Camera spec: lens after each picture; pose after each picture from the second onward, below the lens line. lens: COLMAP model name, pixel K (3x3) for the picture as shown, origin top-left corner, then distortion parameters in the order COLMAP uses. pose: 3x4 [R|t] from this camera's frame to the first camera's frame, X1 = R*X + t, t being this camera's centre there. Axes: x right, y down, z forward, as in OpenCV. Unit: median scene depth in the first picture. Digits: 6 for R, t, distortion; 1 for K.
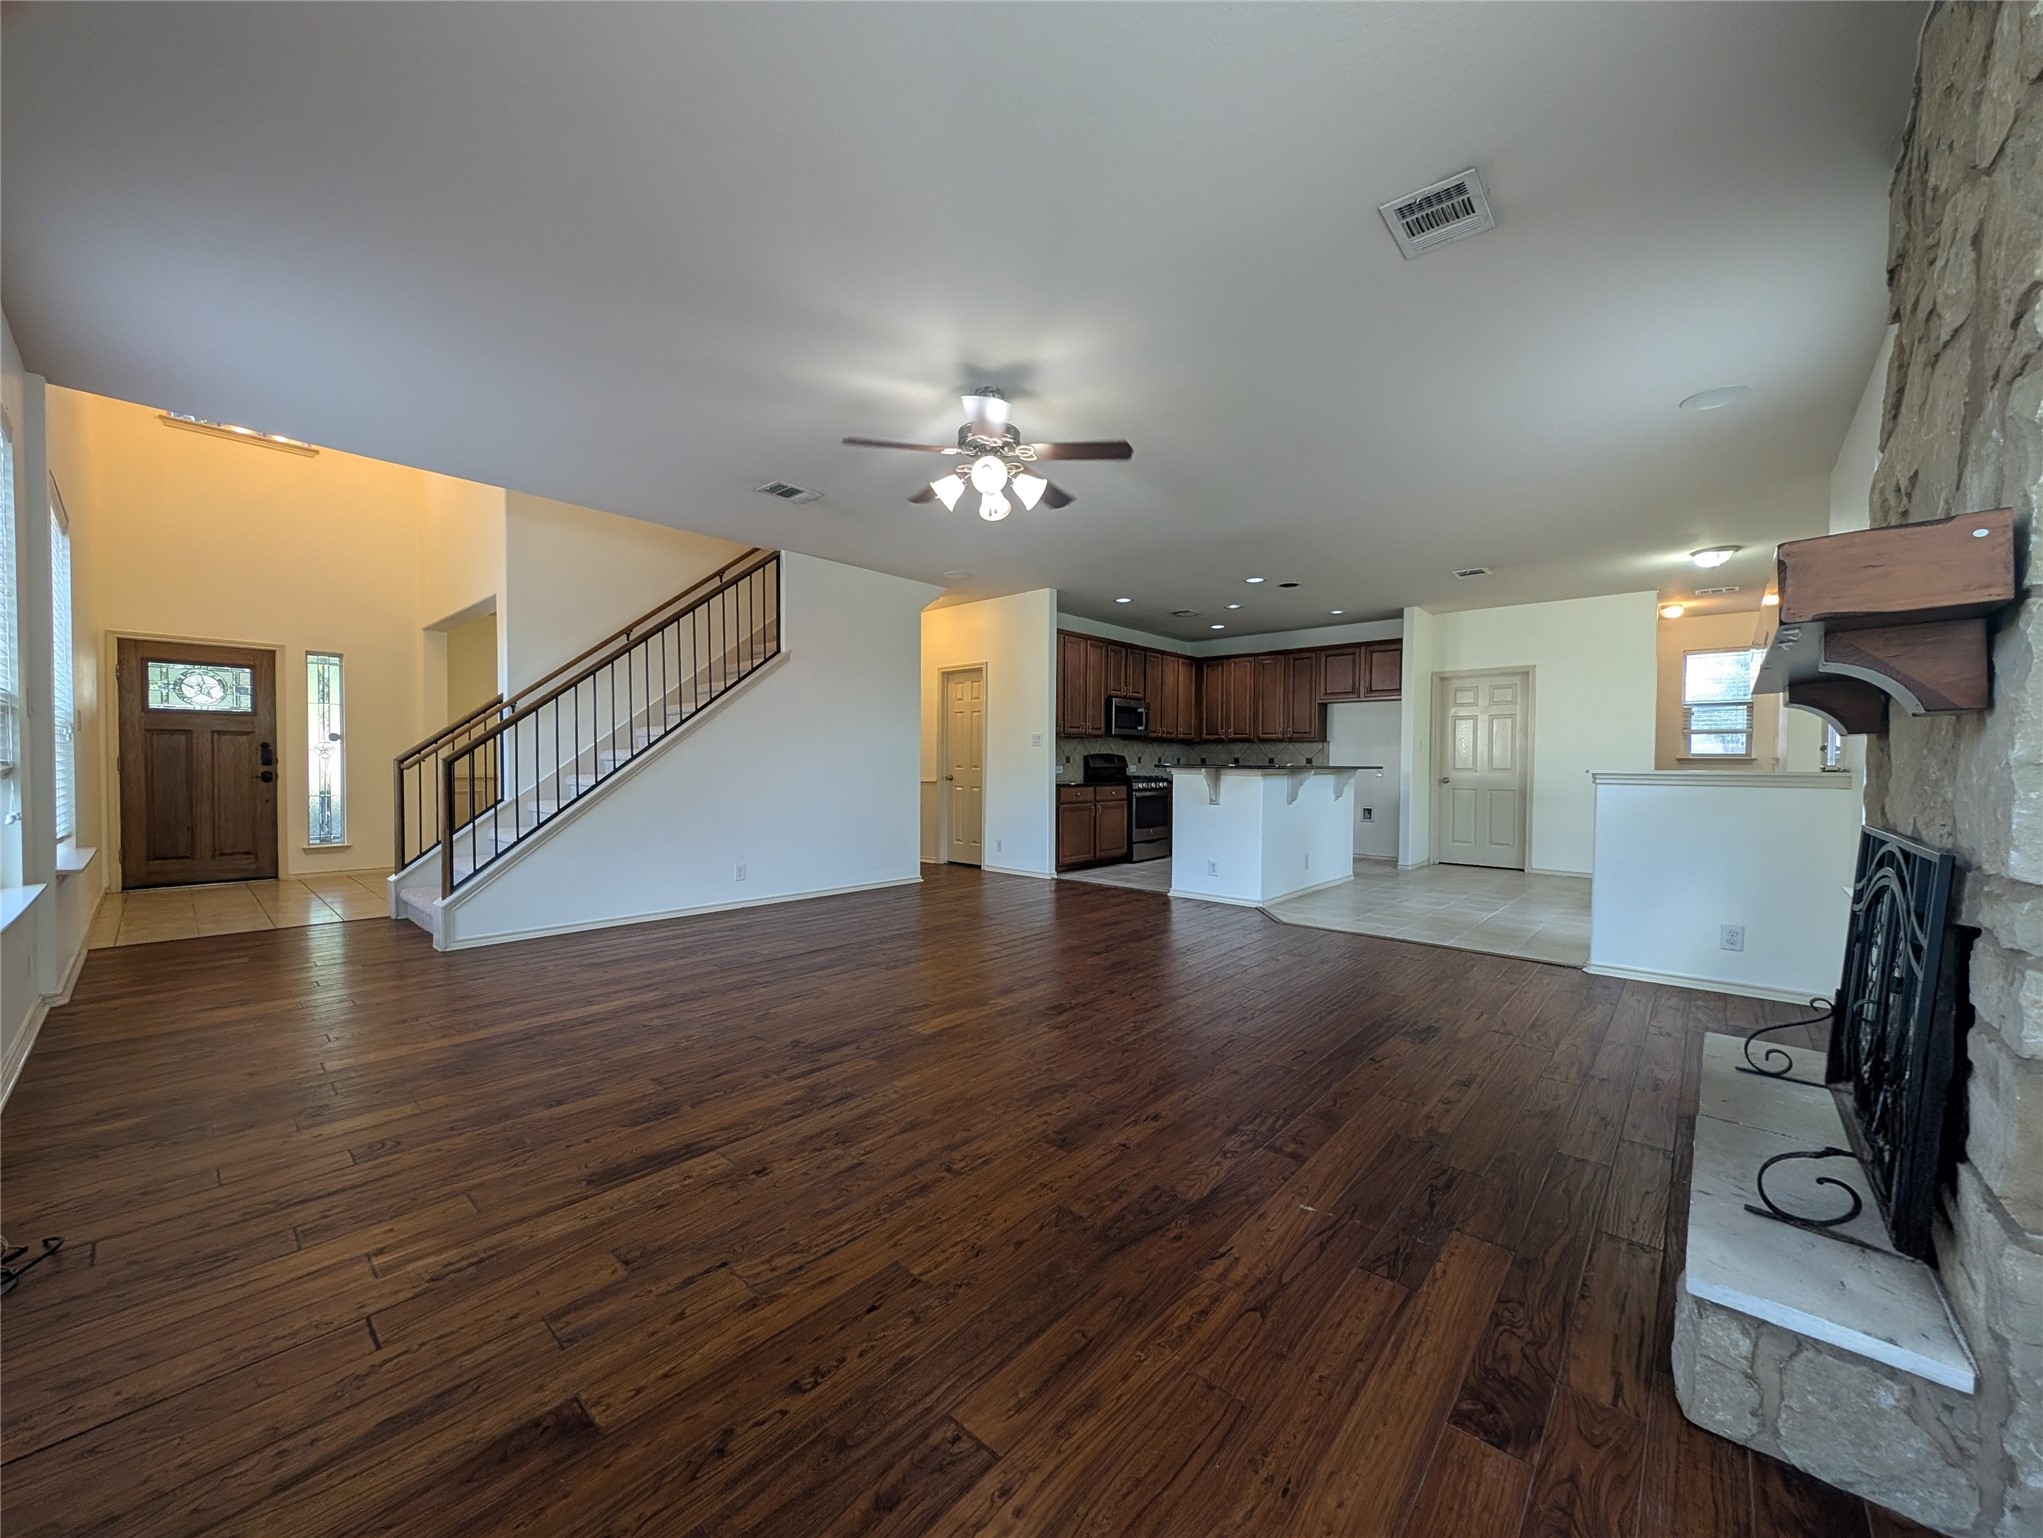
lens RADIAL K [[768.5, 0, 1017.0], [0, 768.5, 772.4], [0, 0, 1]] dist [-0.005443, -0.001304]
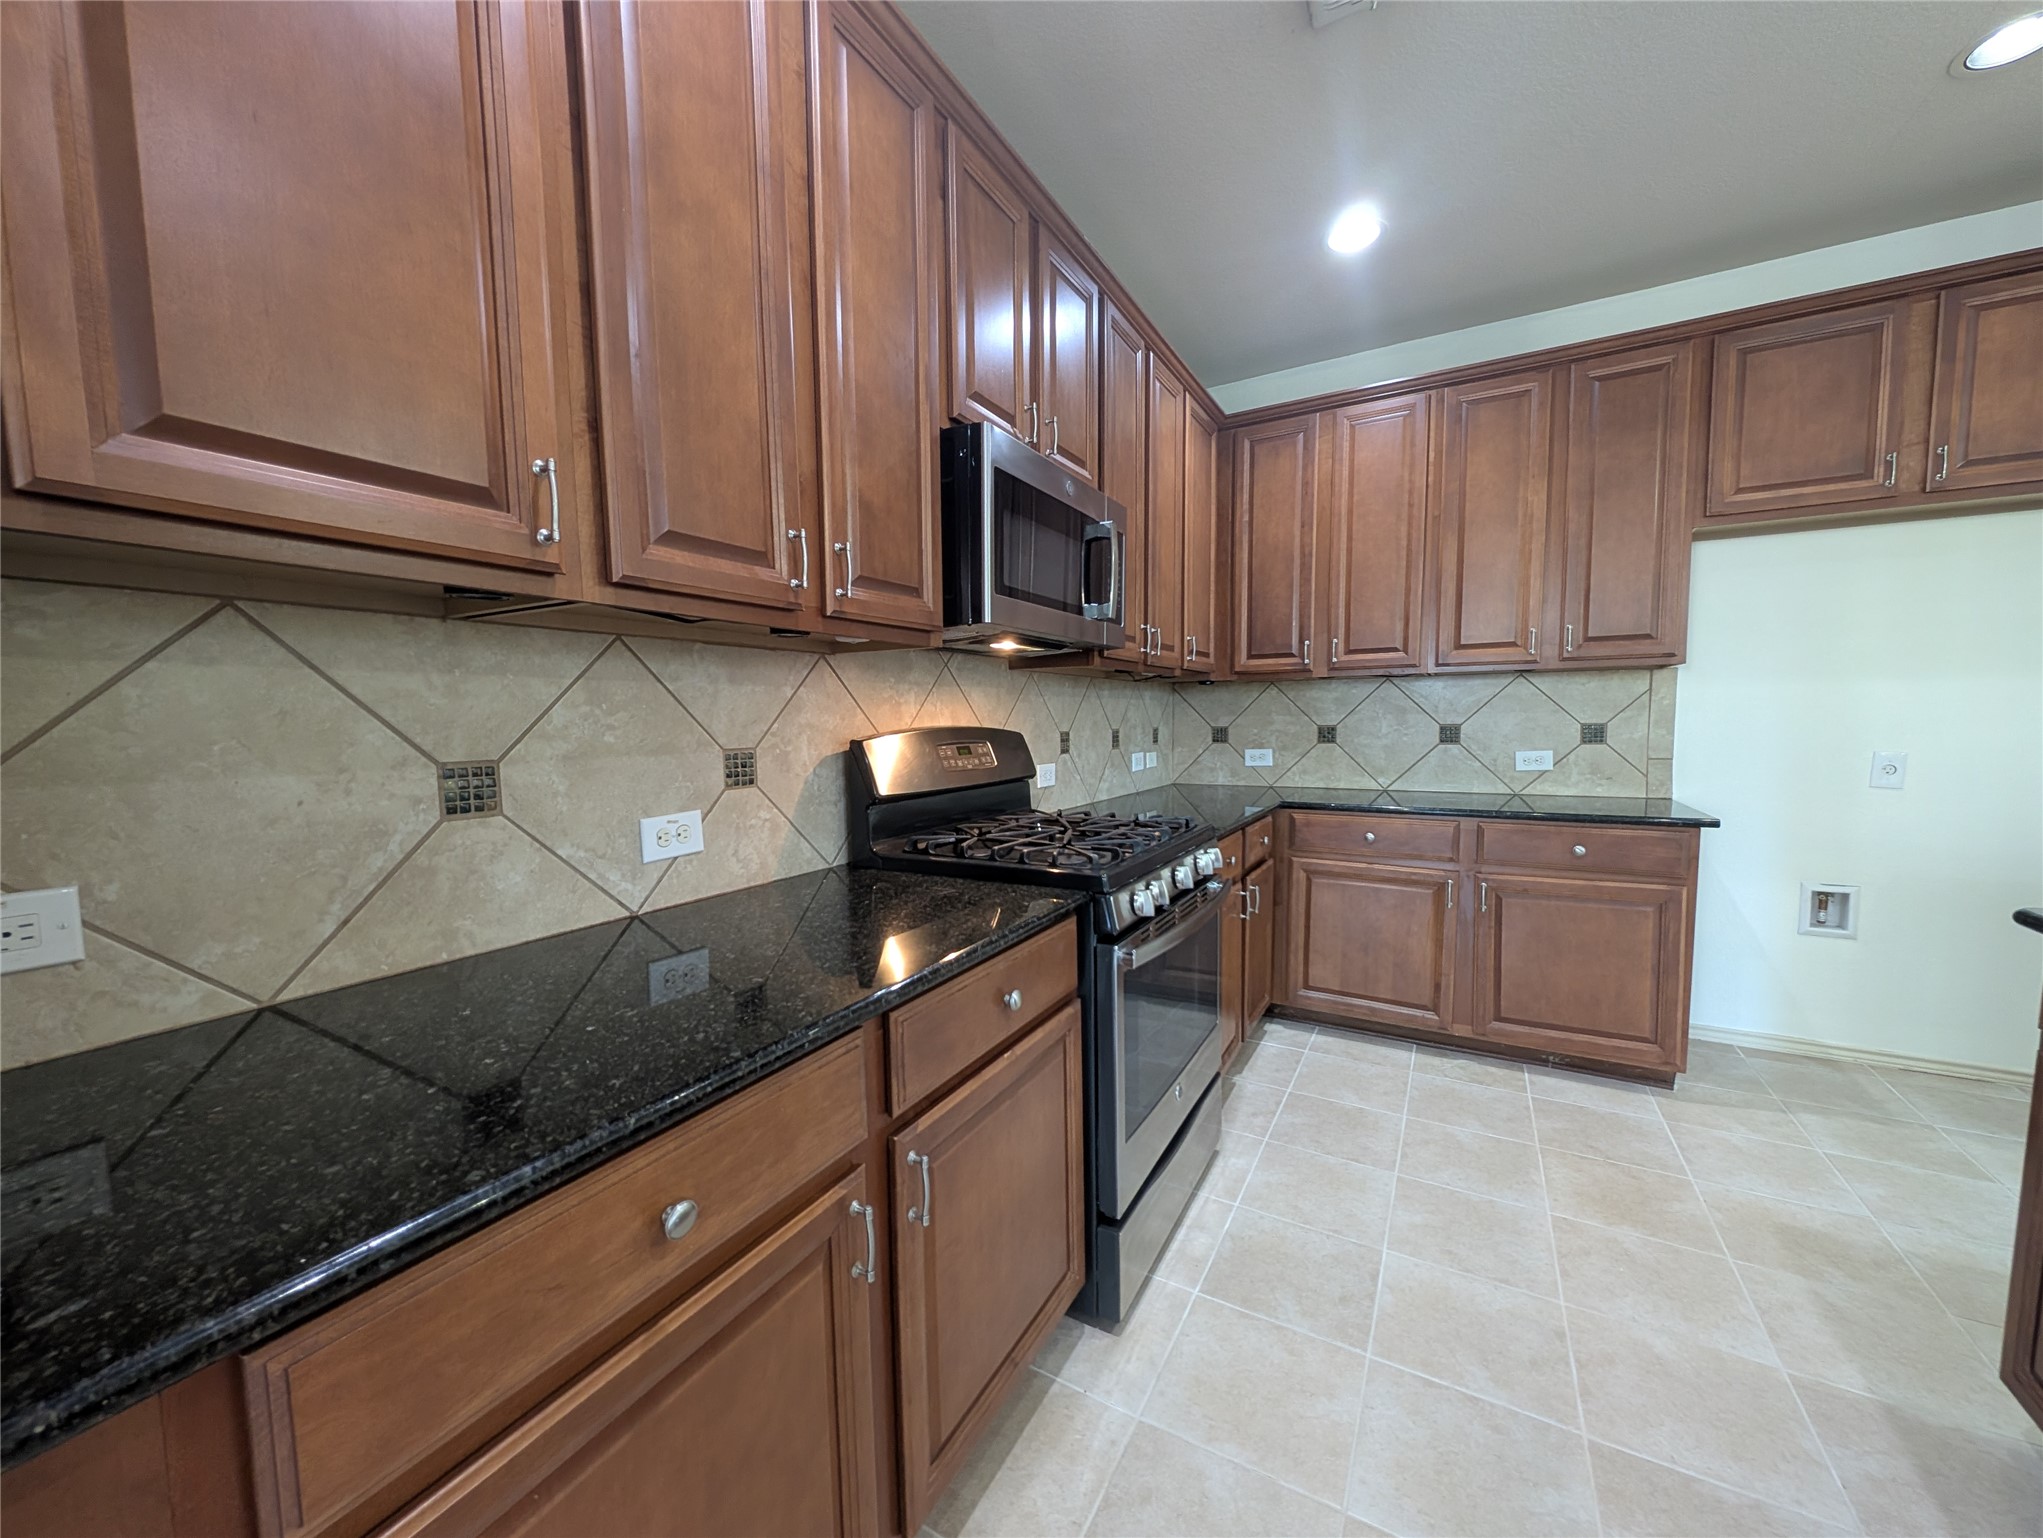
lens RADIAL K [[768.5, 0, 1008.3], [0, 768.5, 778.8], [0, 0, 1]] dist [-0.005443, -0.001304]
pose [[0.979753, -0.034439, 0.197225, 0.097239], [0.021686, 0.997553, 0.066463, -0.026271], [-0.199031, -0.060840, 0.978103, 0.857512]]
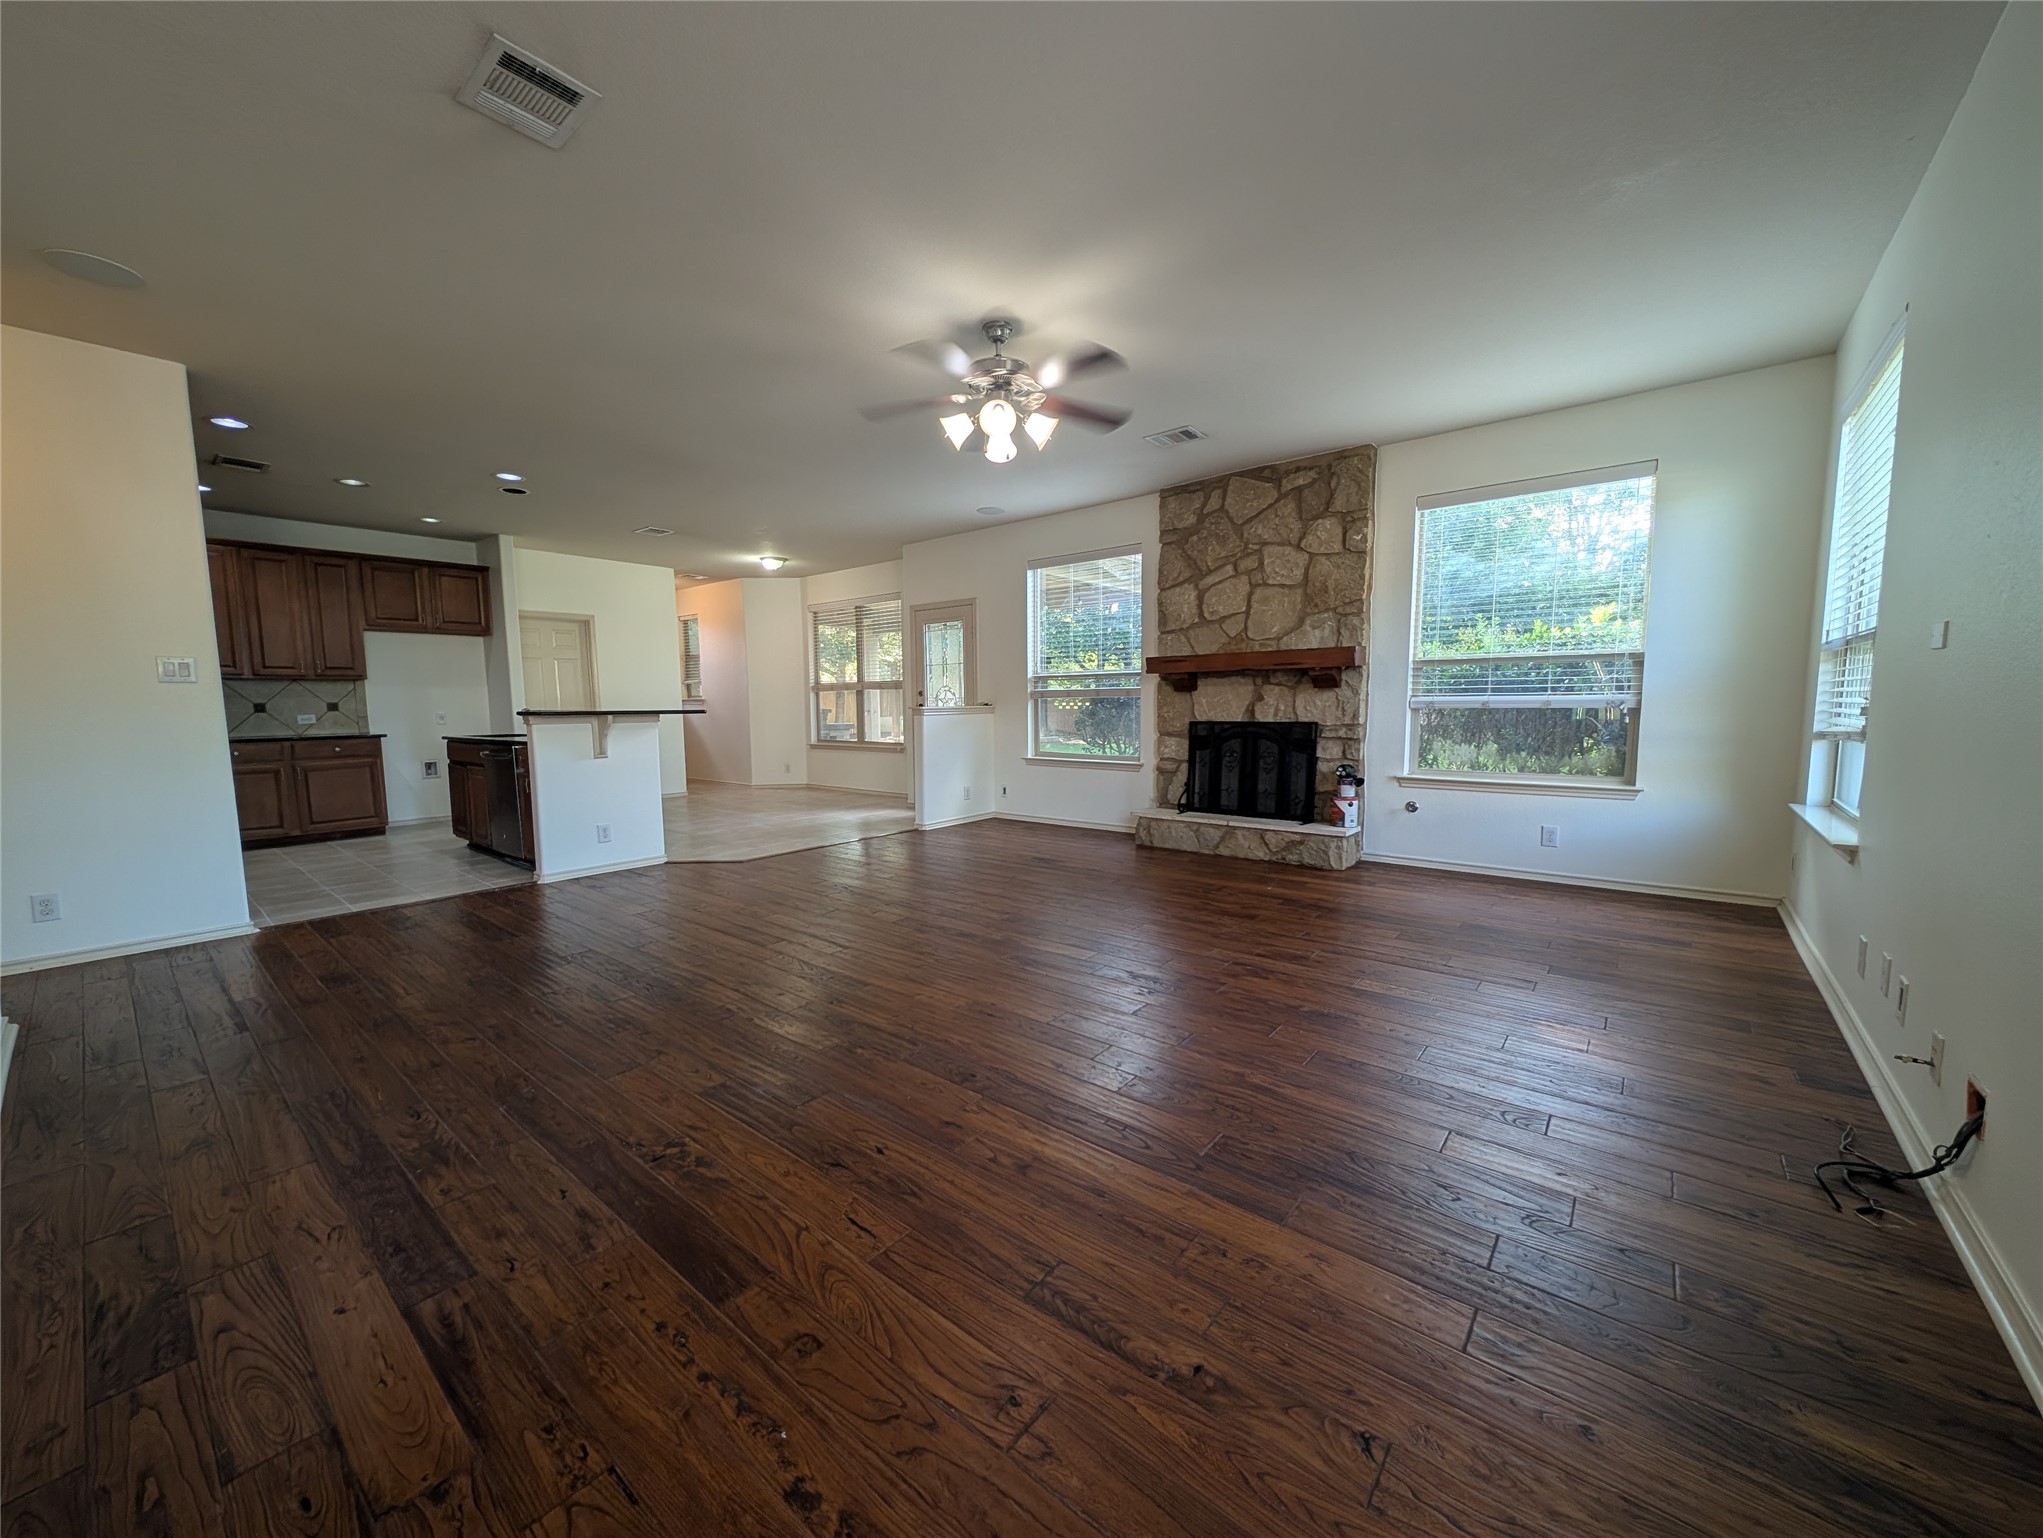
lens RADIAL K [[768.5, 0, 1016.8], [0, 768.5, 779.6], [0, 0, 1]] dist [-0.005443, -0.001304]
pose [[-0.049370, -0.105798, 0.993161, -0.451449], [0.021585, 0.994029, 0.106963, -0.011628], [-0.998547, 0.026718, -0.046792, 0.439421]]
